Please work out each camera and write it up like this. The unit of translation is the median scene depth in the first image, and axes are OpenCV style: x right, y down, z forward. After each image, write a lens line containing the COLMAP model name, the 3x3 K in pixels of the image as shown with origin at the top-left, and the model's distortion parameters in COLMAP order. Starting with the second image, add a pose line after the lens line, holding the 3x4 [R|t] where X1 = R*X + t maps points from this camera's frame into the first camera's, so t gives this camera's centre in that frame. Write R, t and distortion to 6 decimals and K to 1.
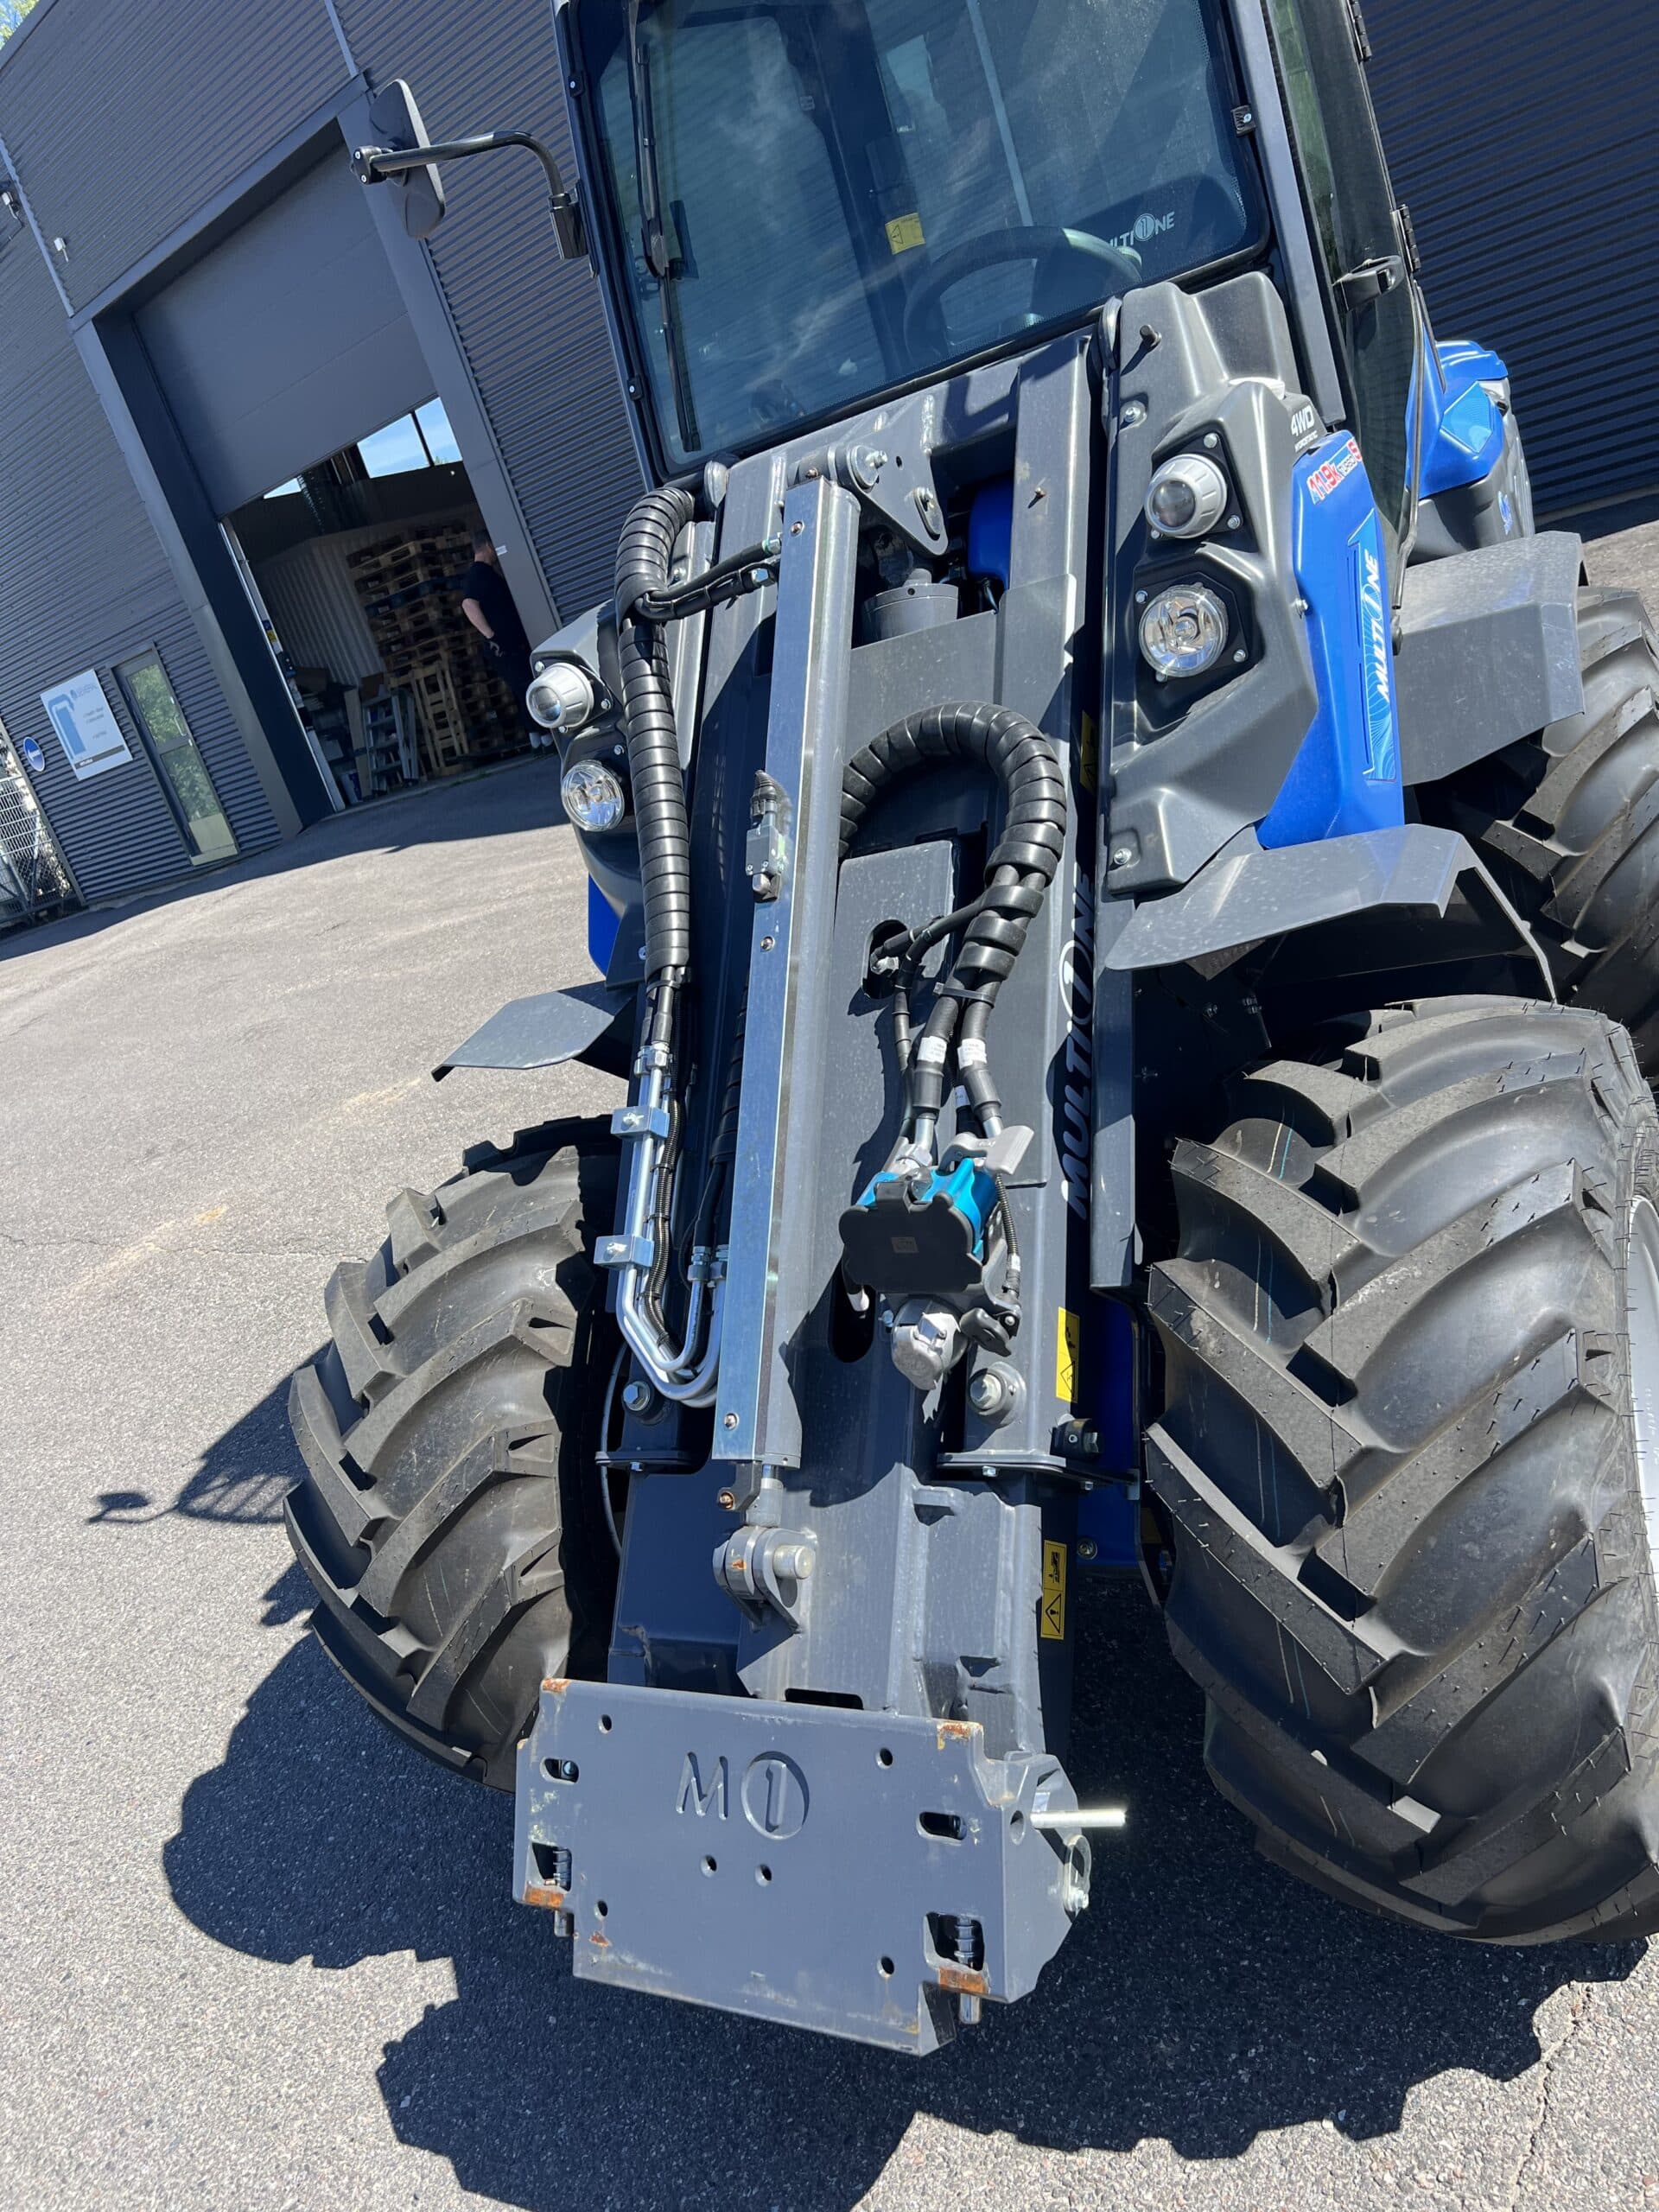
lens RADIAL K [[1666.3, 0, 843.7], [0, 1666.3, 1117.6], [0, 0, 1]] dist [0.057533, -0.066000]
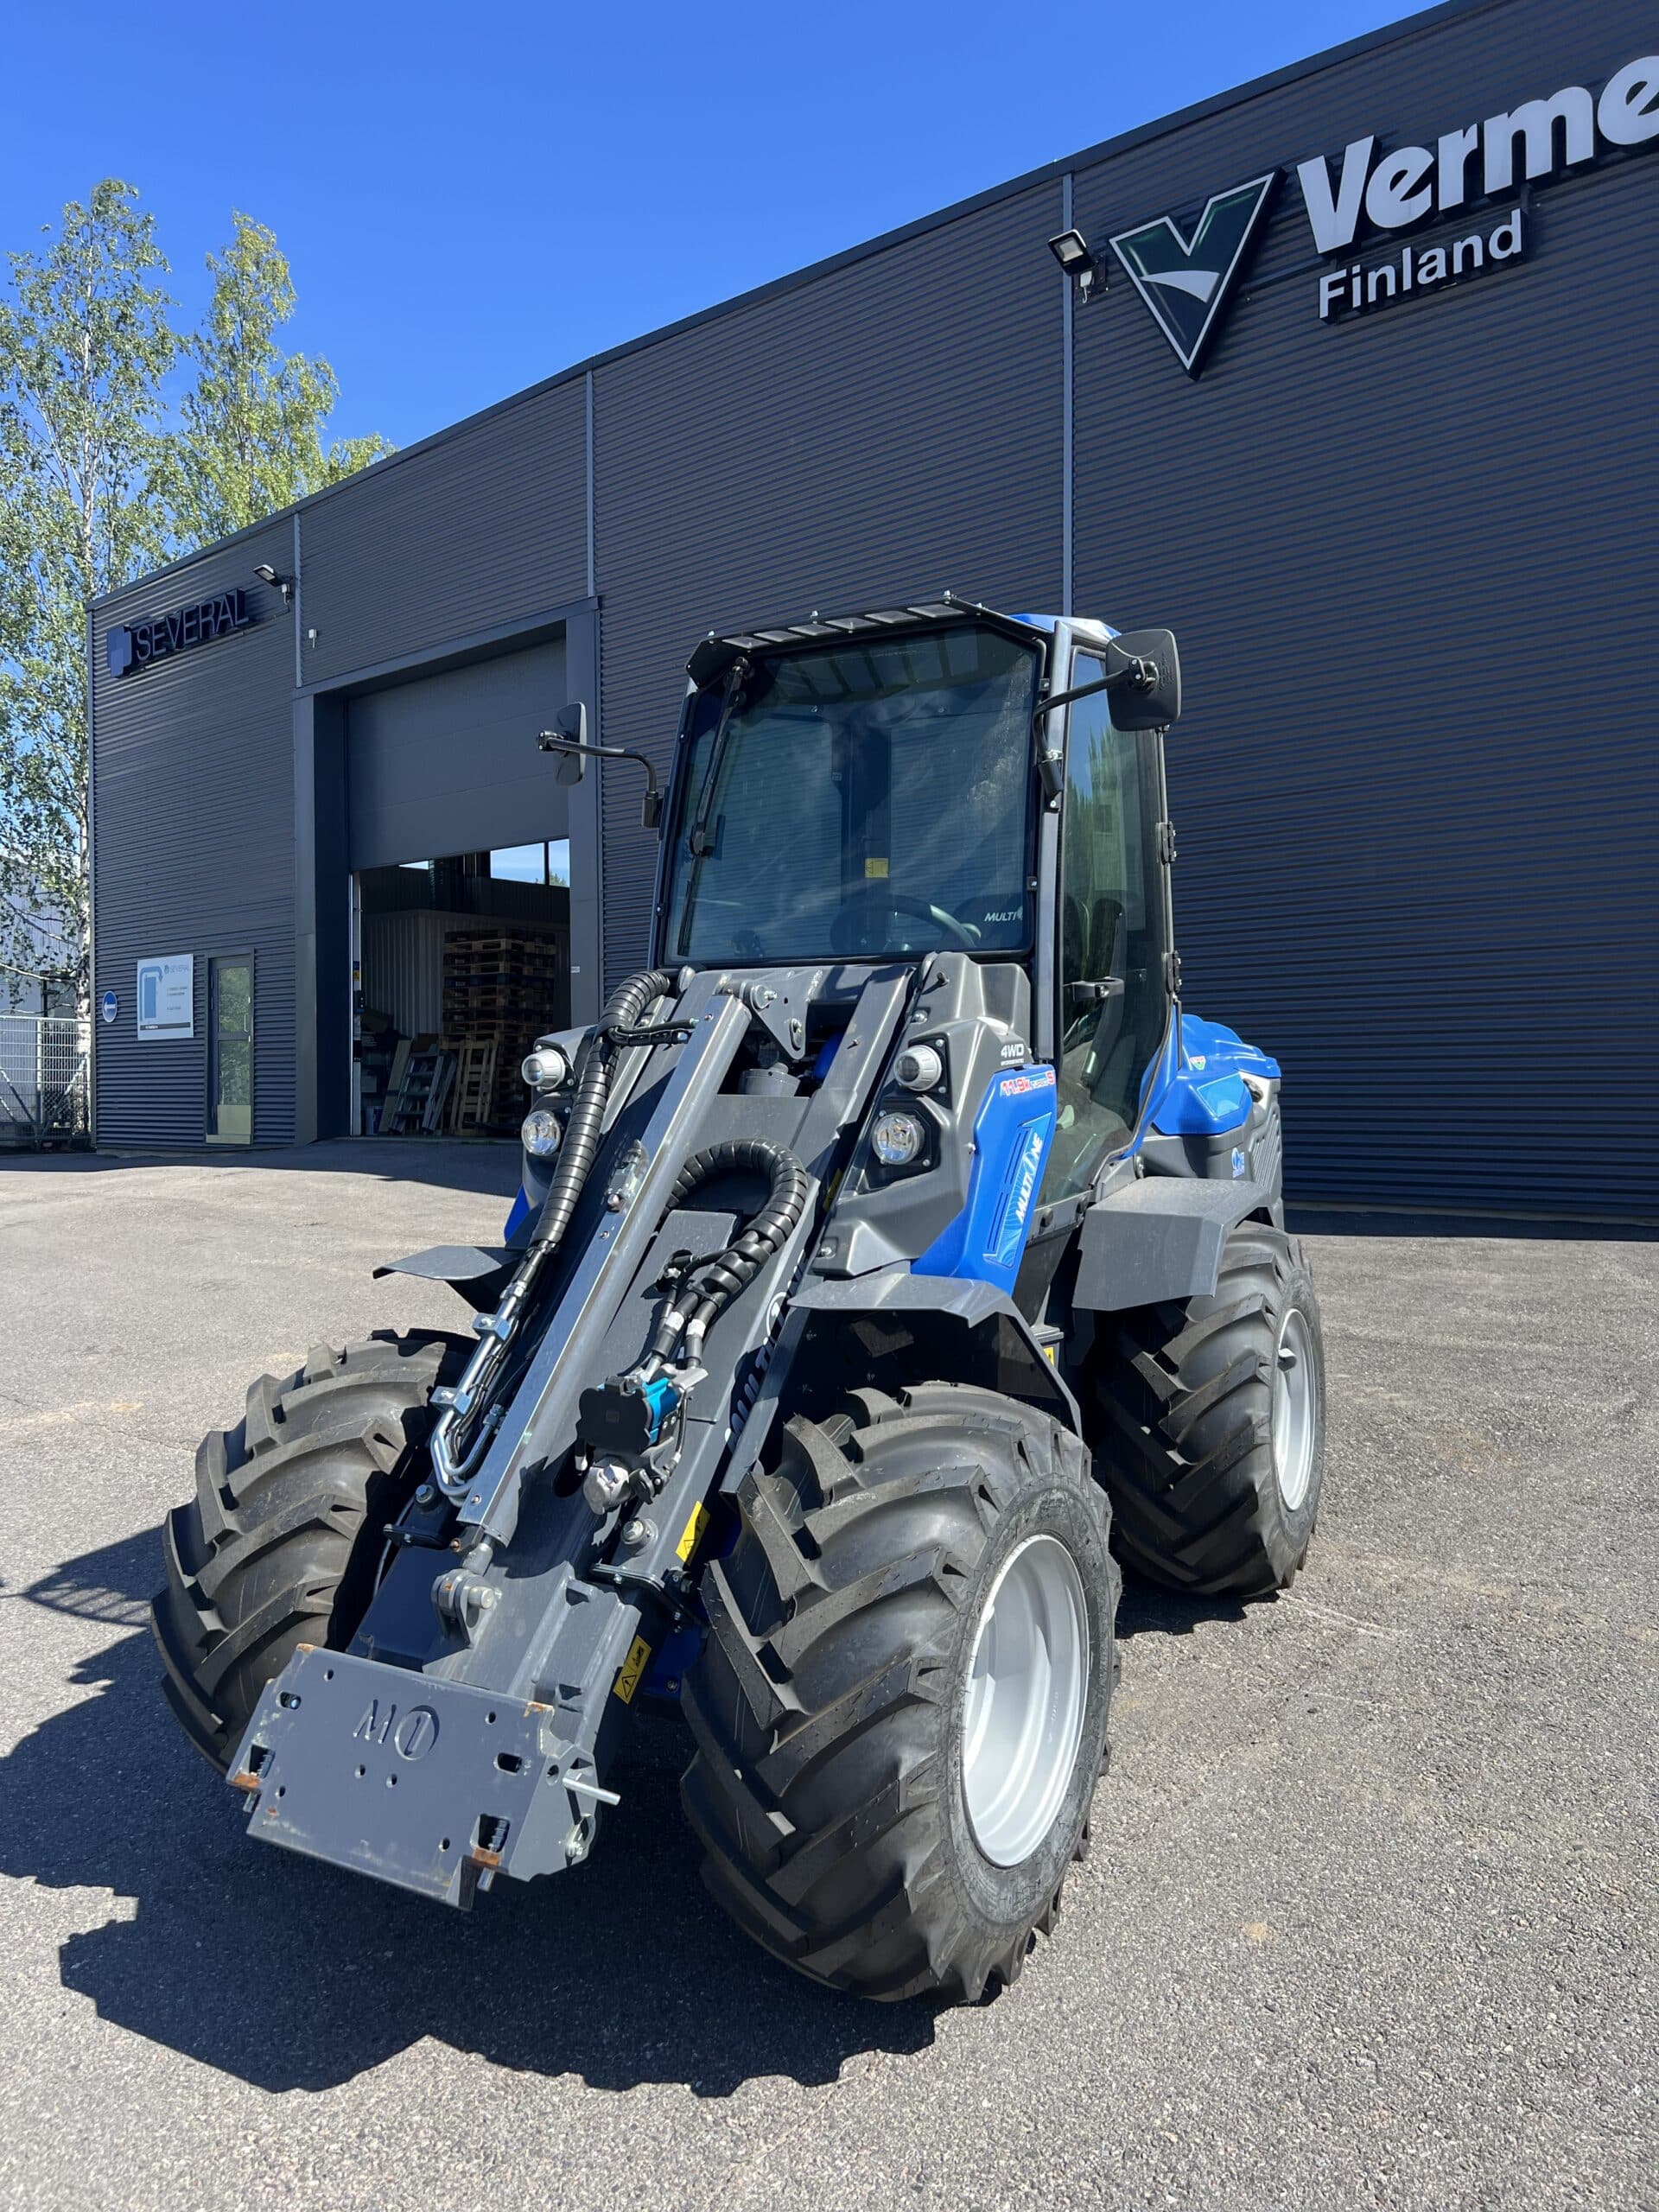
lens RADIAL K [[1666.3, 0, 820.2], [0, 1666.3, 1098.9], [0, 0, 1]] dist [0.057533, -0.066000]
pose [[0.953089, 0.300771, -0.034020, 0.159168], [-0.297525, 0.910222, -0.288052, 0.168129], [-0.055672, 0.284661, 0.957010, -0.572676]]
